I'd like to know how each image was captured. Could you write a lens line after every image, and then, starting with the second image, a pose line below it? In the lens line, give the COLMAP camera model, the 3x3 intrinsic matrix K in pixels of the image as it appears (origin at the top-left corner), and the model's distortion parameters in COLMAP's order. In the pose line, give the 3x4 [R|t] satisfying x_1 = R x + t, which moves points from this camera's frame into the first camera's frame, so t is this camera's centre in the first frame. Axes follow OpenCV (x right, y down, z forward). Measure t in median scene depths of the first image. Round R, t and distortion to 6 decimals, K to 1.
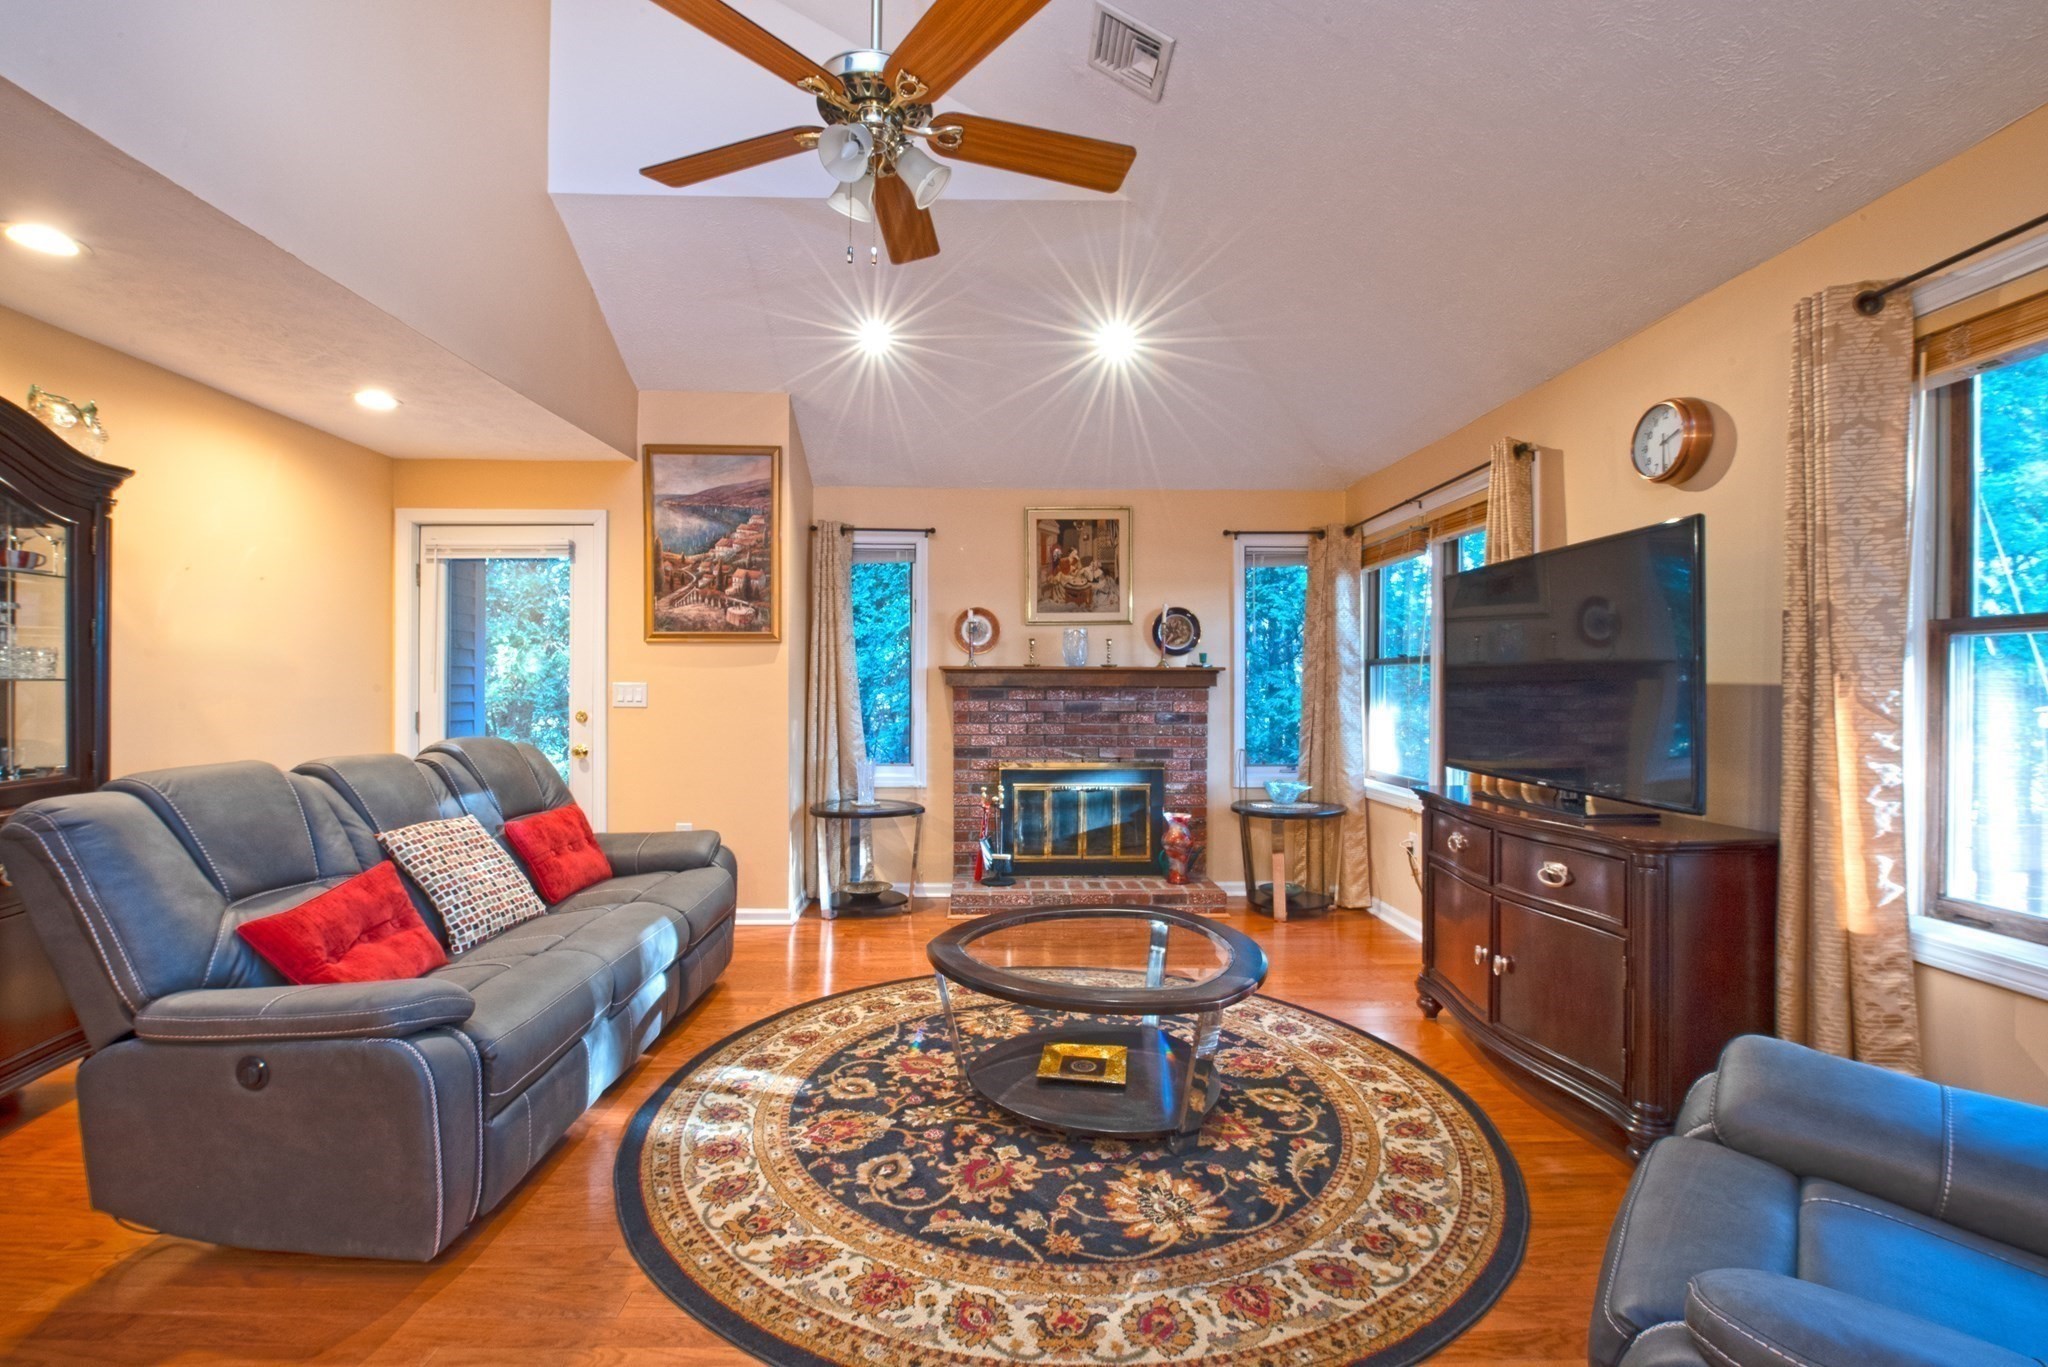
lens RADIAL K [[934.9, 0, 998.1], [0, 934.9, 686.4], [0, 0, 1]] dist [-0.018196, -0.001470]
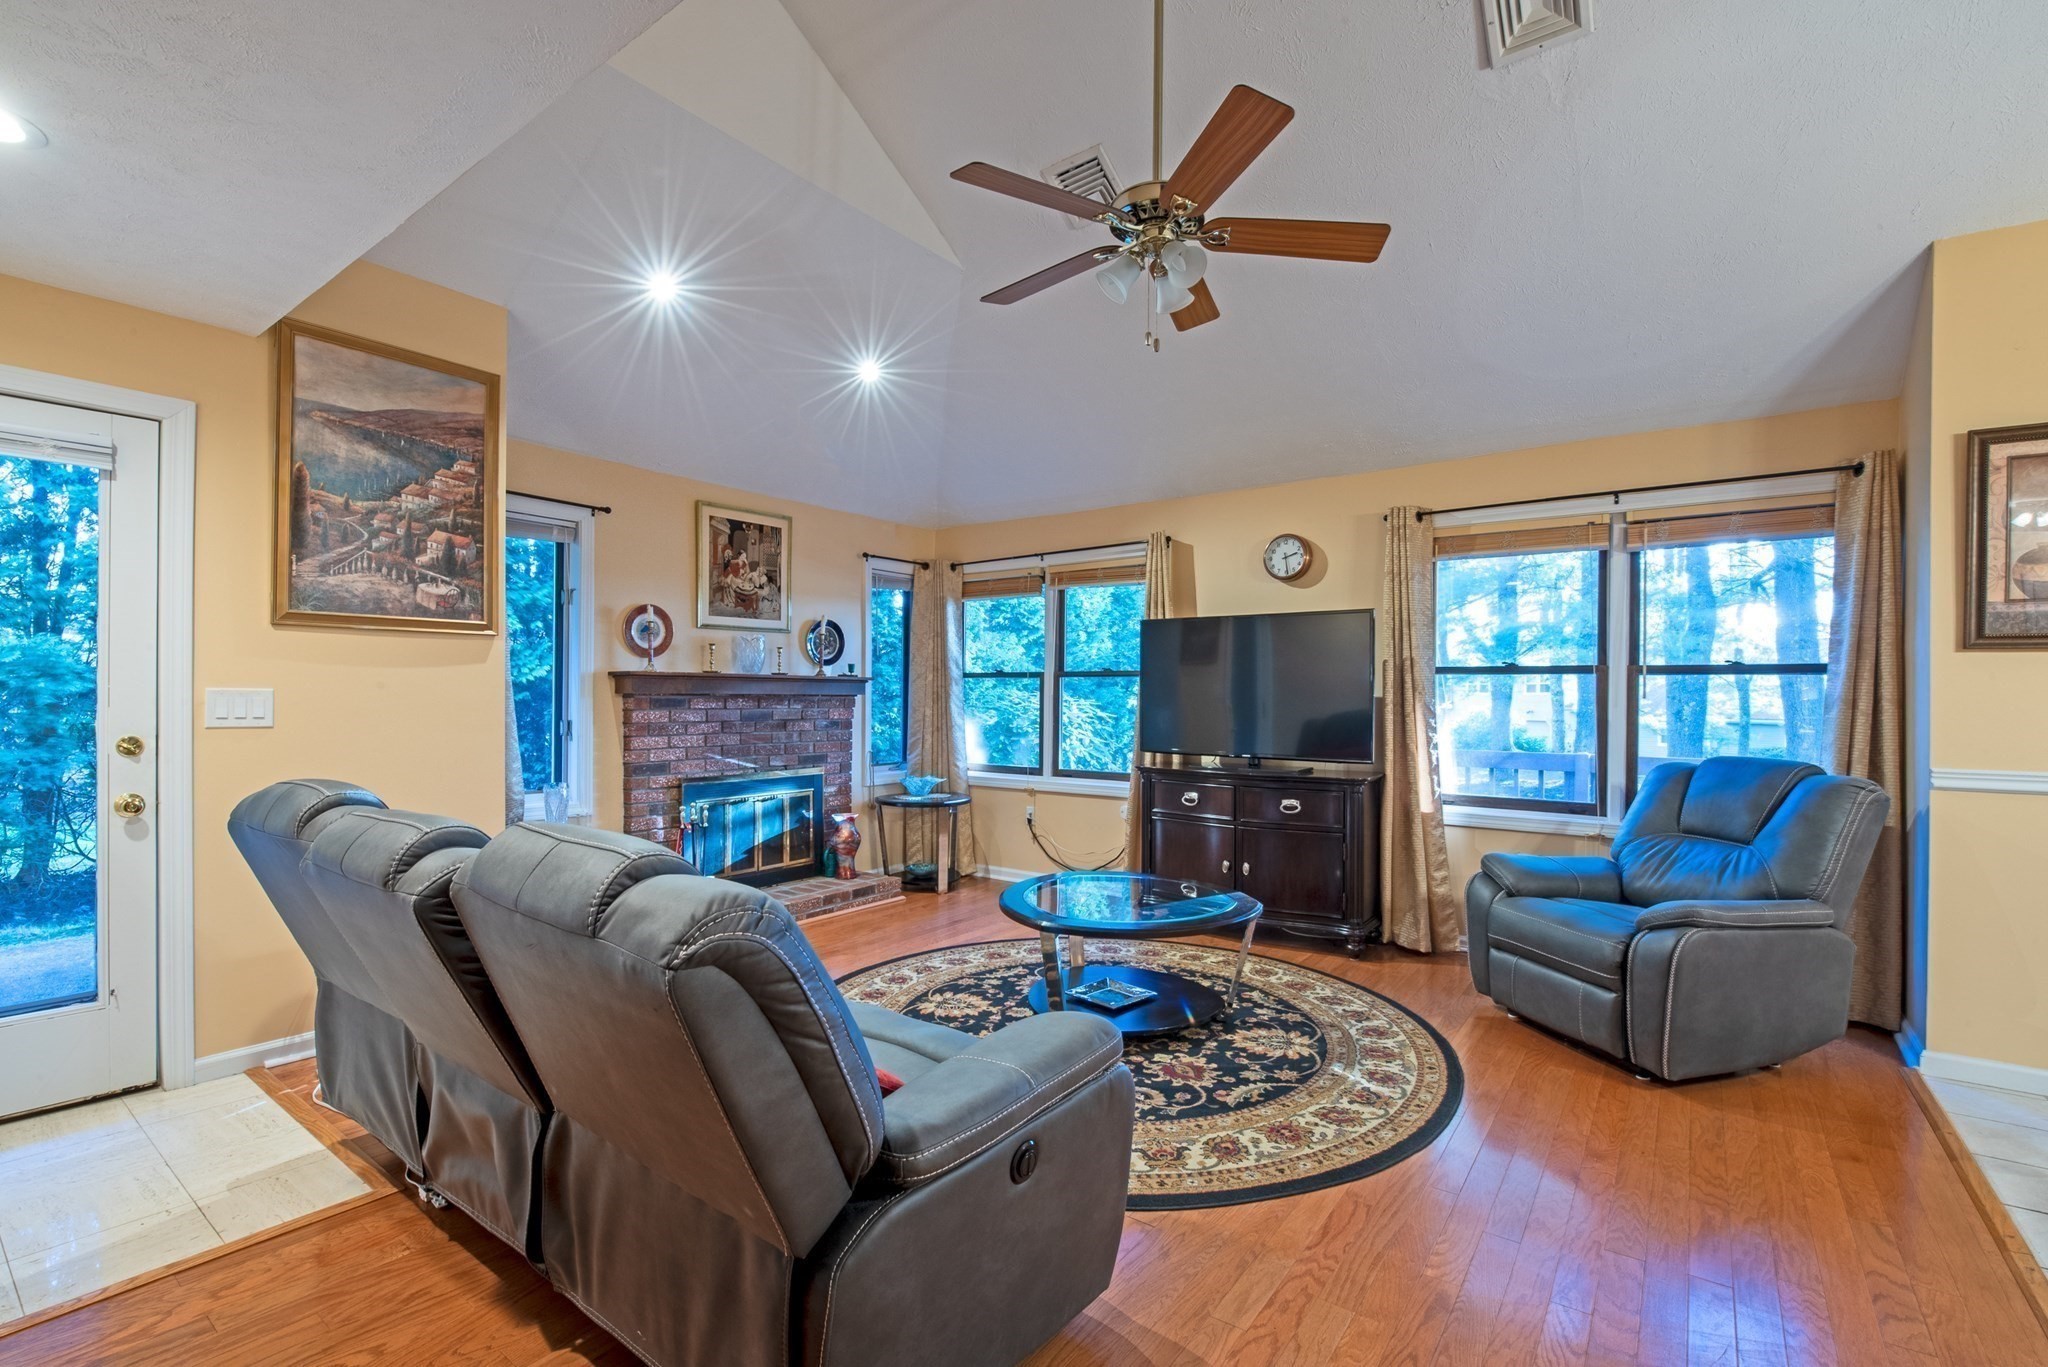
lens RADIAL K [[935.3, 0, 1077.9], [0, 935.3, 694.5], [0, 0, 1]] dist [-0.015116, 0.000137]
pose [[0.571658, 0.001357, 0.820491, -0.923275], [-0.004313, 0.999990, 0.001351, -0.004556], [-0.820481, -0.004311, 0.571658, 0.295004]]
